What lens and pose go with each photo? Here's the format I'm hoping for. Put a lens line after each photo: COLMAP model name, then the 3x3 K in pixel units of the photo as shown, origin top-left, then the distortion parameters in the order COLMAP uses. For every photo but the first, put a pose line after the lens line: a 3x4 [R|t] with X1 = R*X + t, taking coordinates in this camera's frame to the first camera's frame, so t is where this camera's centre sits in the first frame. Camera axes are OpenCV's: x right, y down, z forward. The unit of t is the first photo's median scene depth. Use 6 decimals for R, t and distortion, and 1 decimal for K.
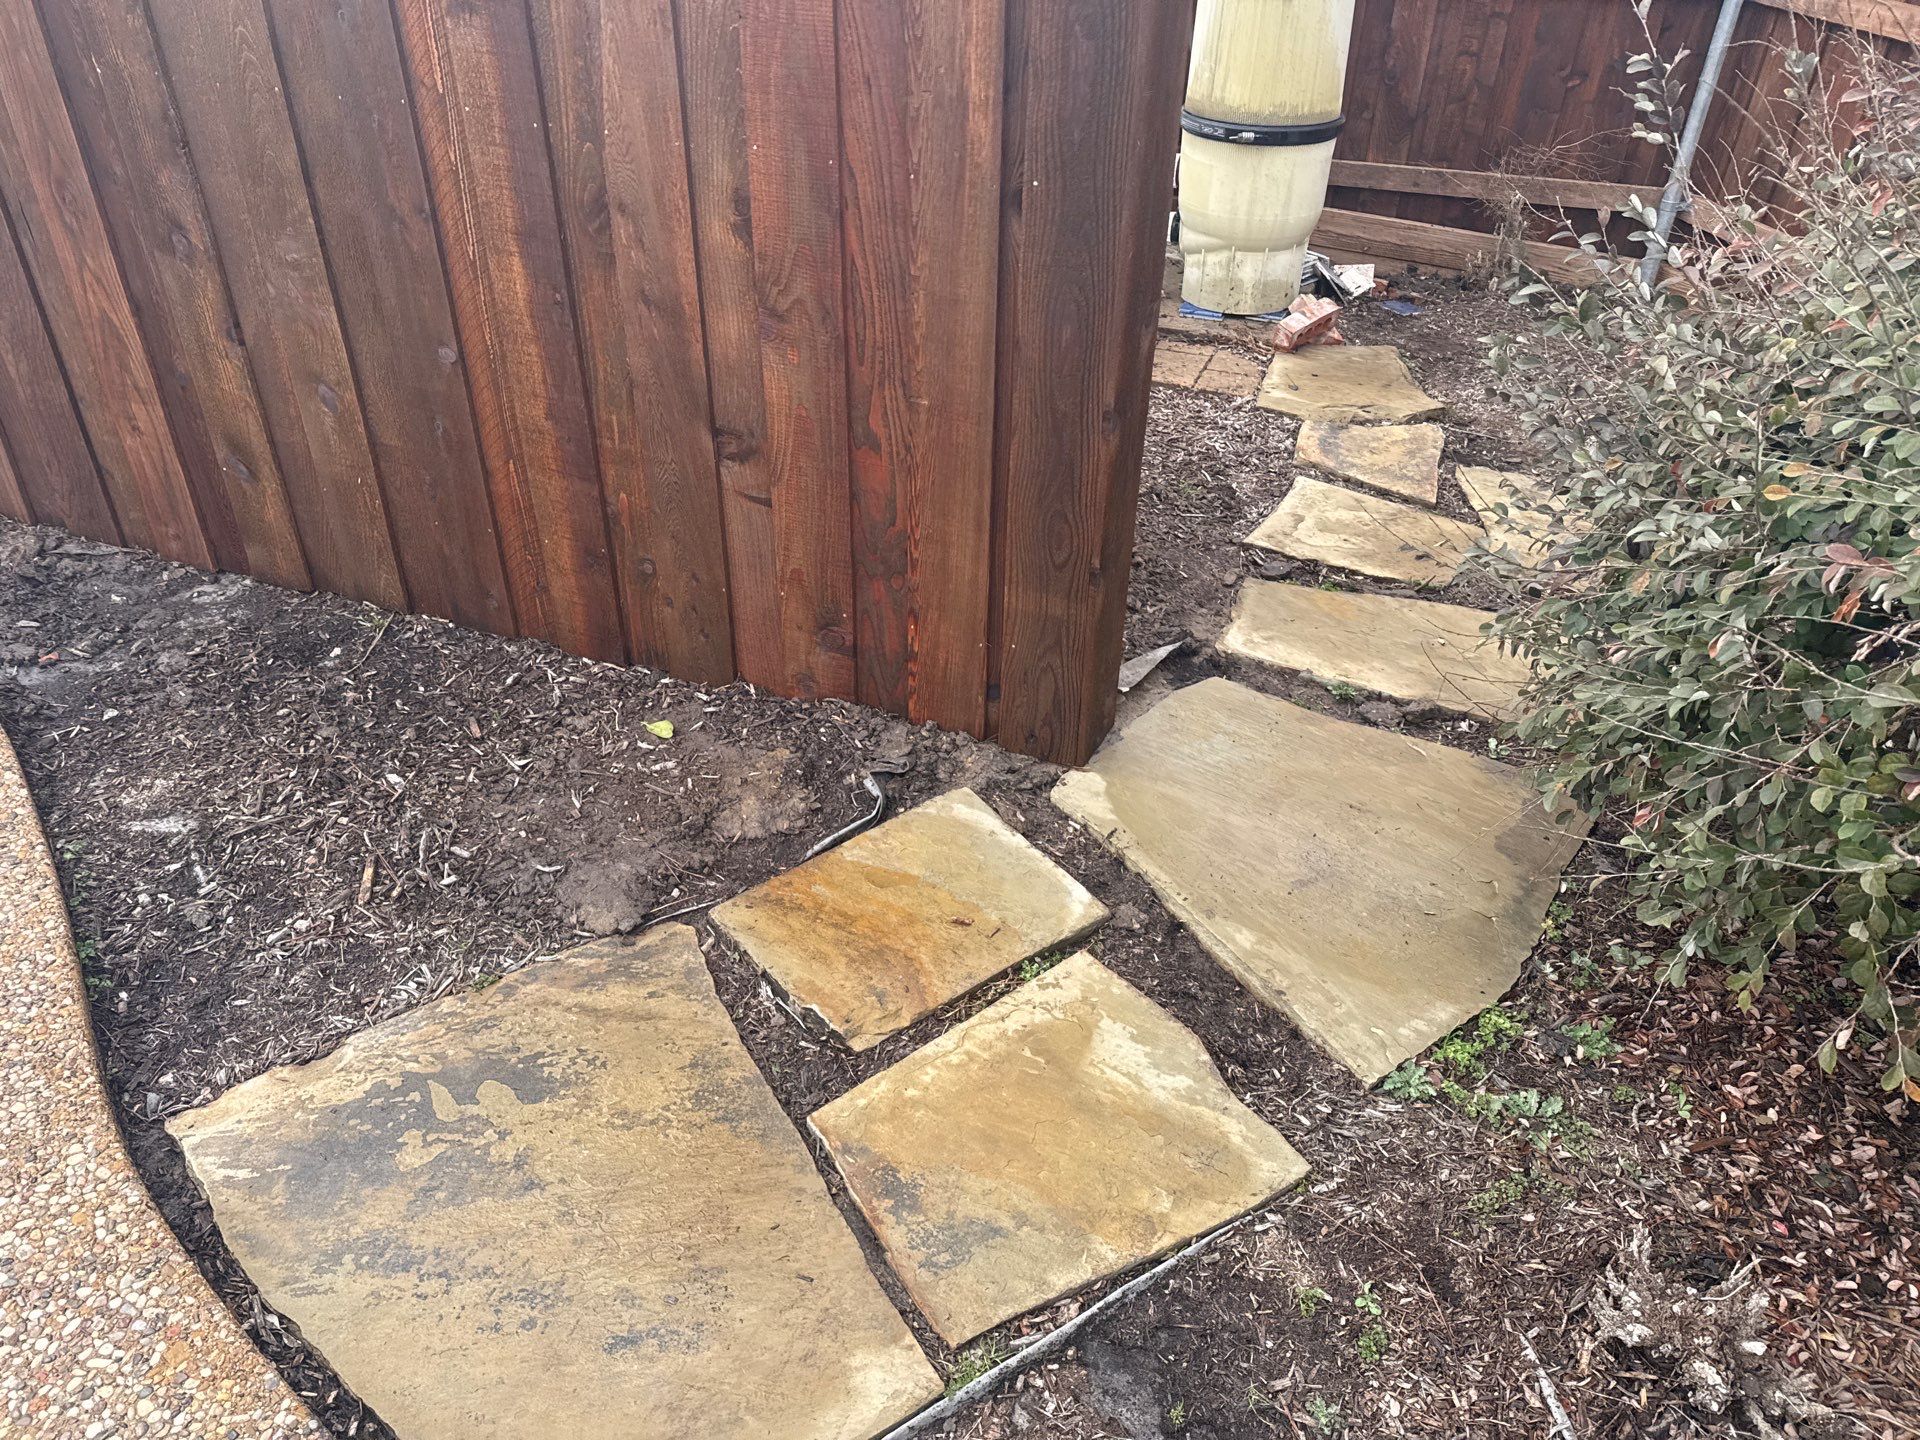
lens RADIAL K [[1380.0, 0, 978.8], [0, 1380.0, 721.2], [0, 0, 1]] dist [0.096426, -0.171956]
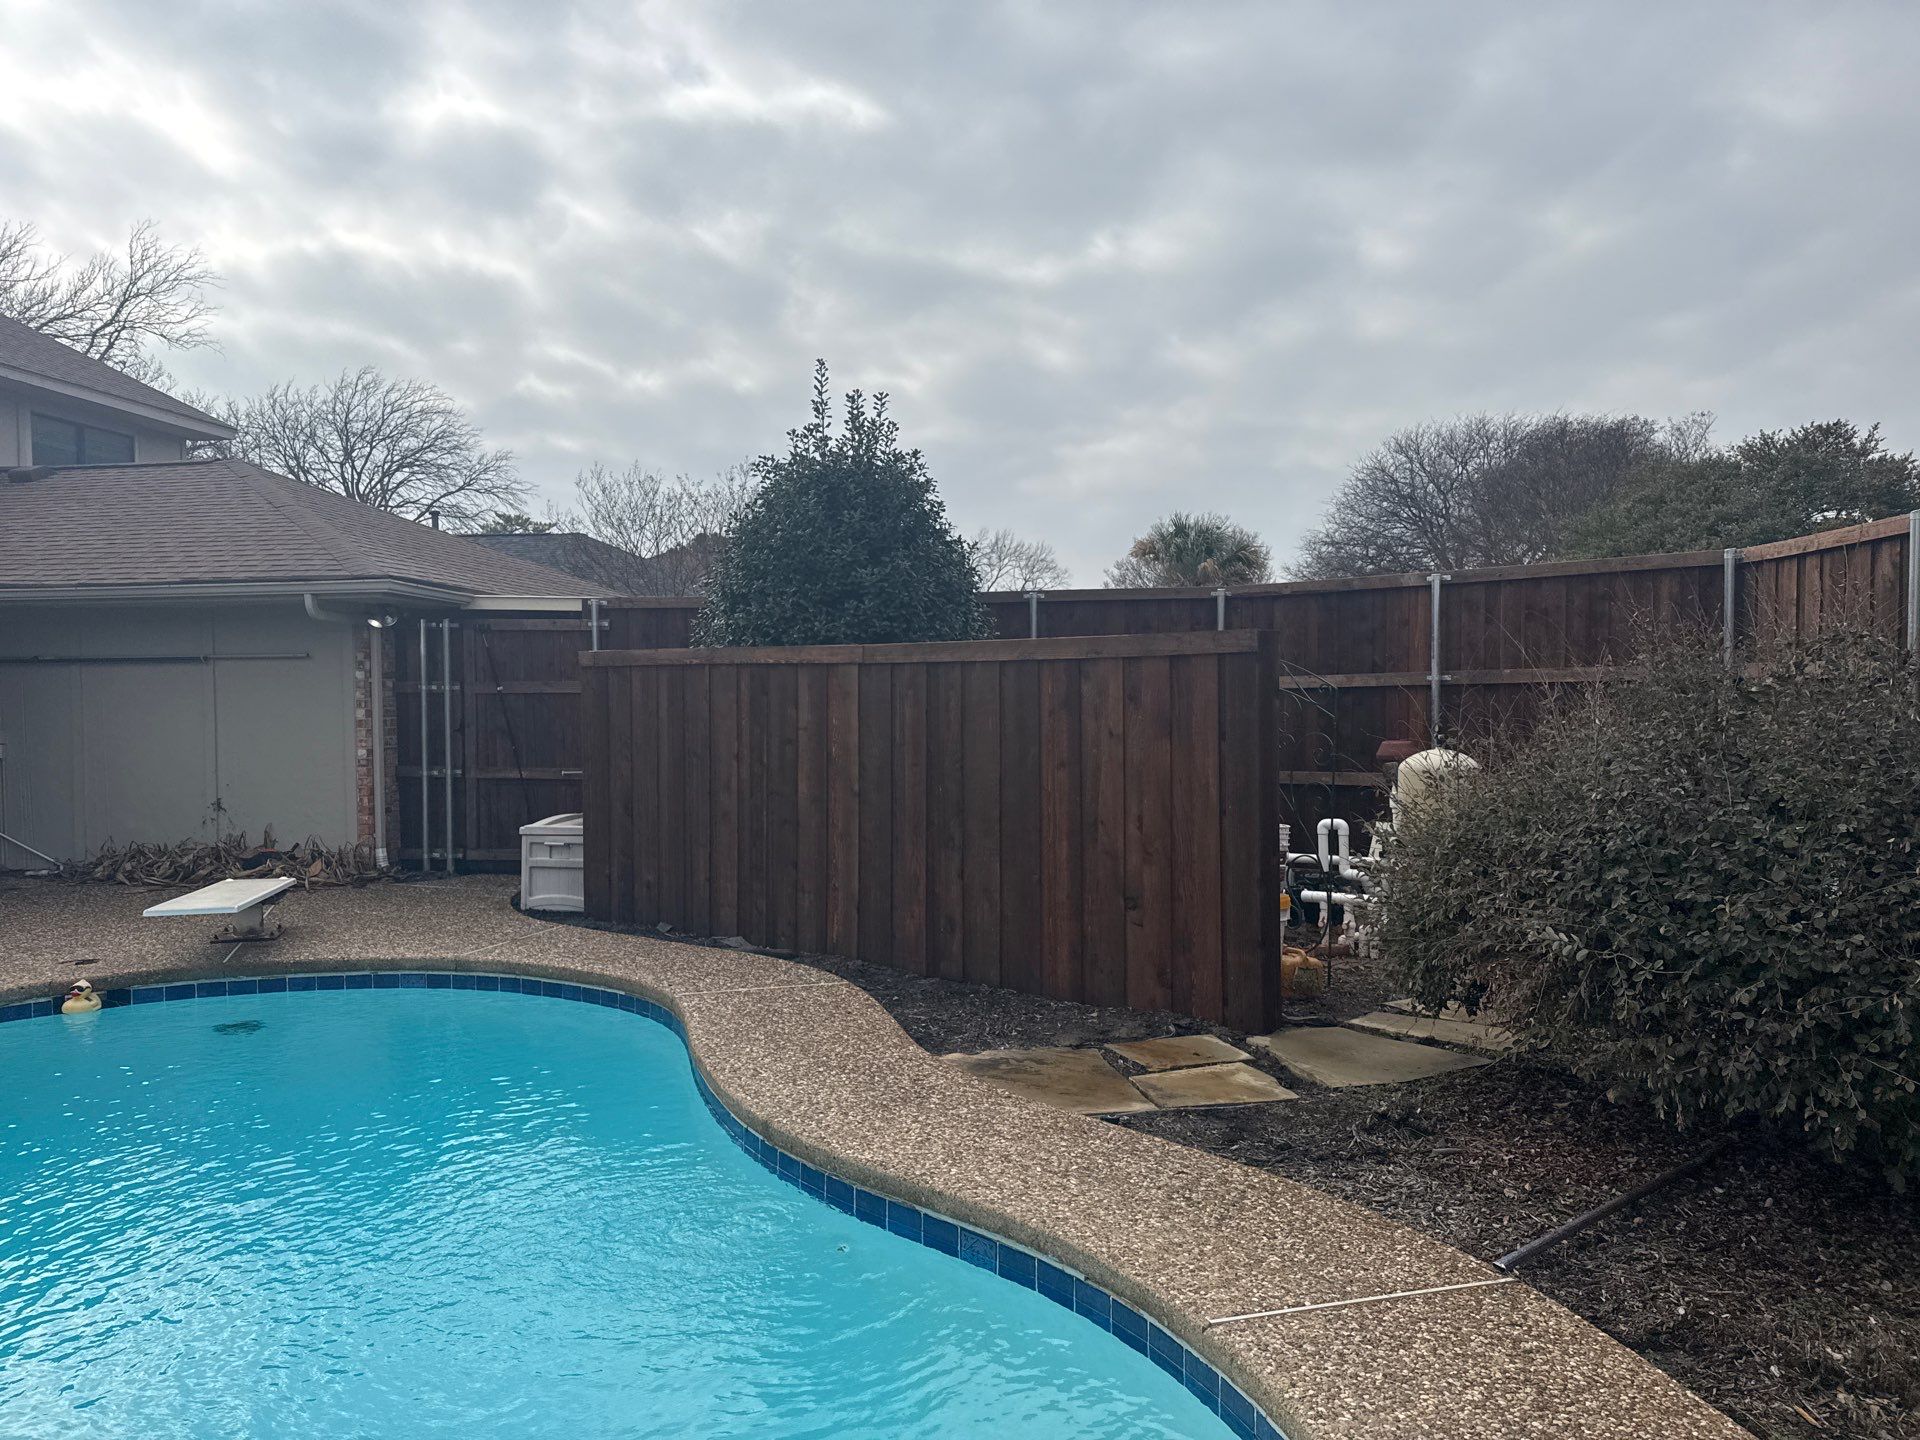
lens RADIAL K [[763.7, 0, 962.2], [0, 763.7, 718.6], [0, 0, 1]] dist [-0.000380, 0.000202]
pose [[0.914089, -0.021745, -0.404930, 0.149362], [-0.205660, 0.835752, -0.509139, 0.359733], [0.349492, 0.548676, 0.759480, -0.511944]]
